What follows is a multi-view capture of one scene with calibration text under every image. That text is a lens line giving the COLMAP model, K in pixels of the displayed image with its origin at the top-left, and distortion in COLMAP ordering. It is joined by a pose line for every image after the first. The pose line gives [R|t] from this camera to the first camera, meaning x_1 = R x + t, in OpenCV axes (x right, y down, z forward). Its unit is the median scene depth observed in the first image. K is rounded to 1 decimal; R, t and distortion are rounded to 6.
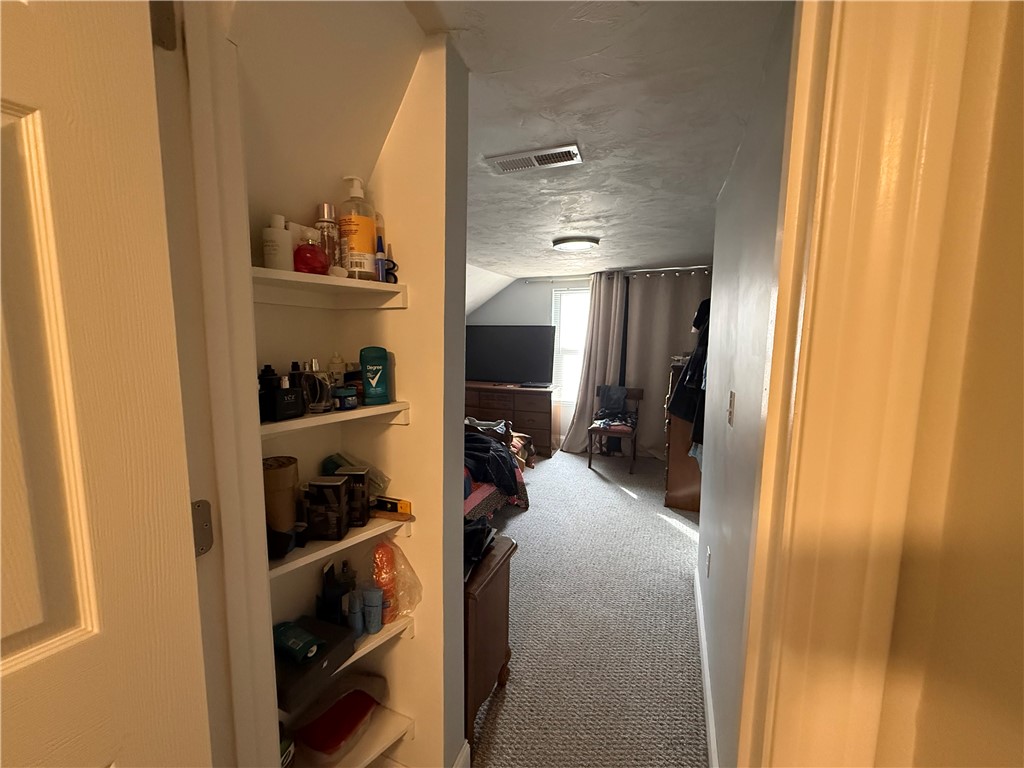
lens RADIAL K [[405.1, 0, 509.9], [0, 405.1, 381.1], [0, 0, 1]] dist [-0.006736, 0.000600]
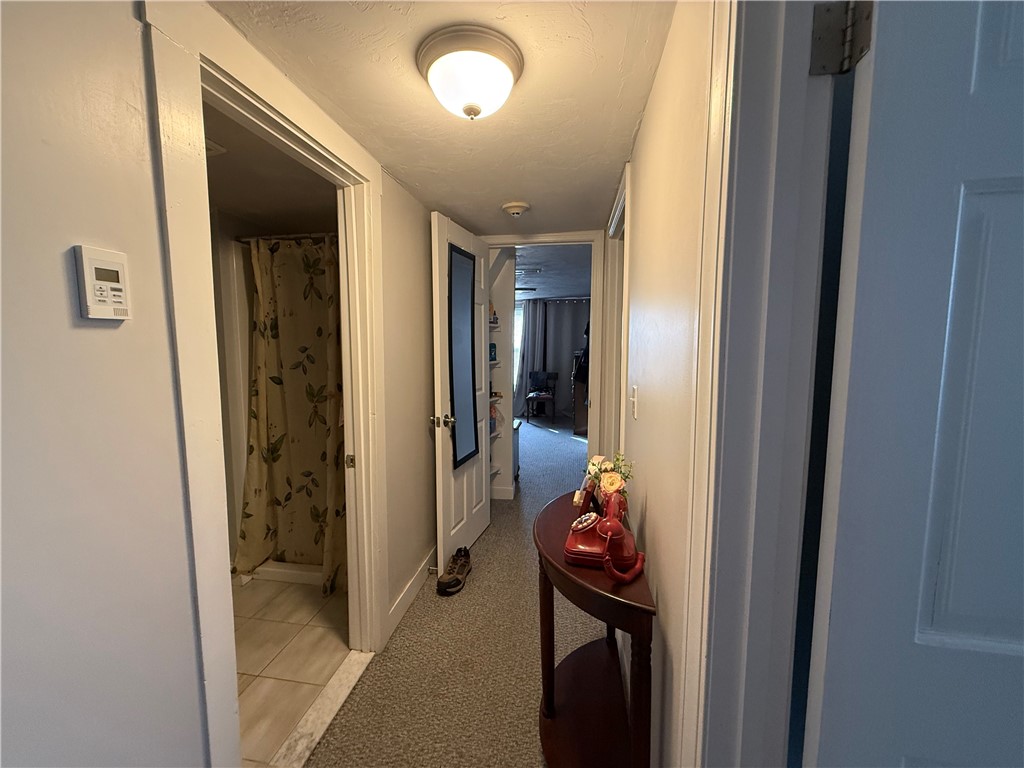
lens RADIAL K [[405.1, 0, 511.6], [0, 405.1, 382.7], [0, 0, 1]] dist [-0.006736, 0.000600]
pose [[0.972487, -0.033808, 0.230491, -0.228285], [0.035383, 0.999370, -0.002701, 0.060096], [-0.230255, 0.010782, 0.973071, -0.540257]]
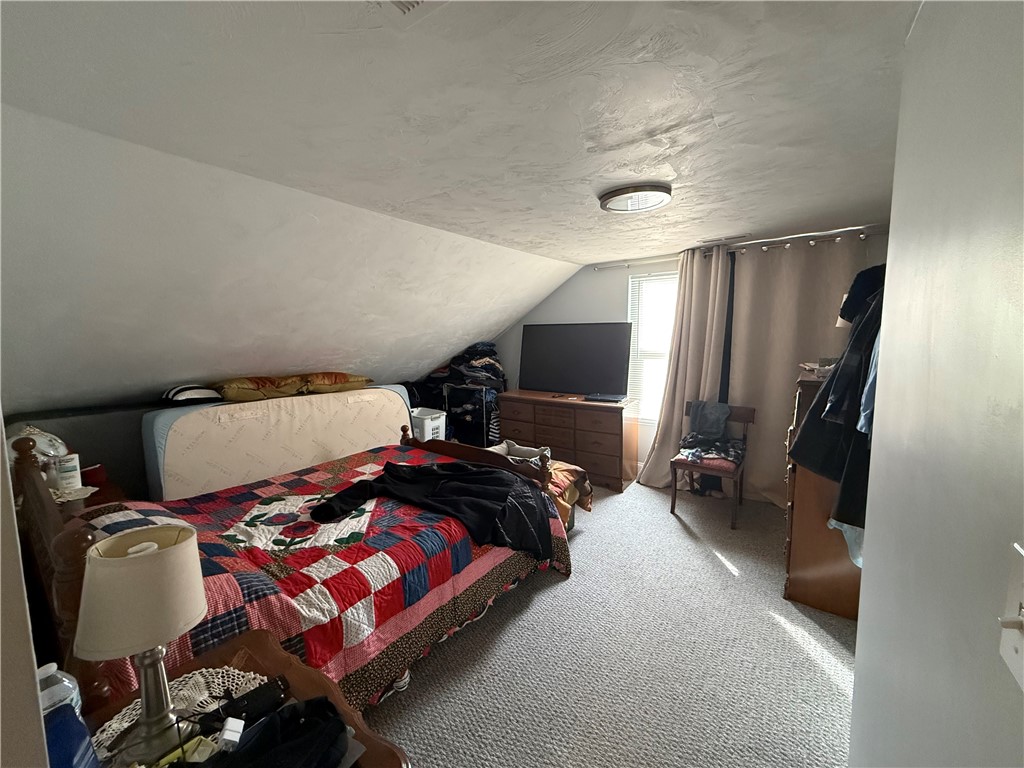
lens RADIAL K [[405.1, 0, 507.7], [0, 405.1, 382.1], [0, 0, 1]] dist [-0.006736, 0.000600]
pose [[0.967855, 0.009795, -0.251317, 0.090071], [-0.008861, 0.999949, 0.004848, -0.026569], [0.251352, -0.002465, 0.967893, 0.210476]]
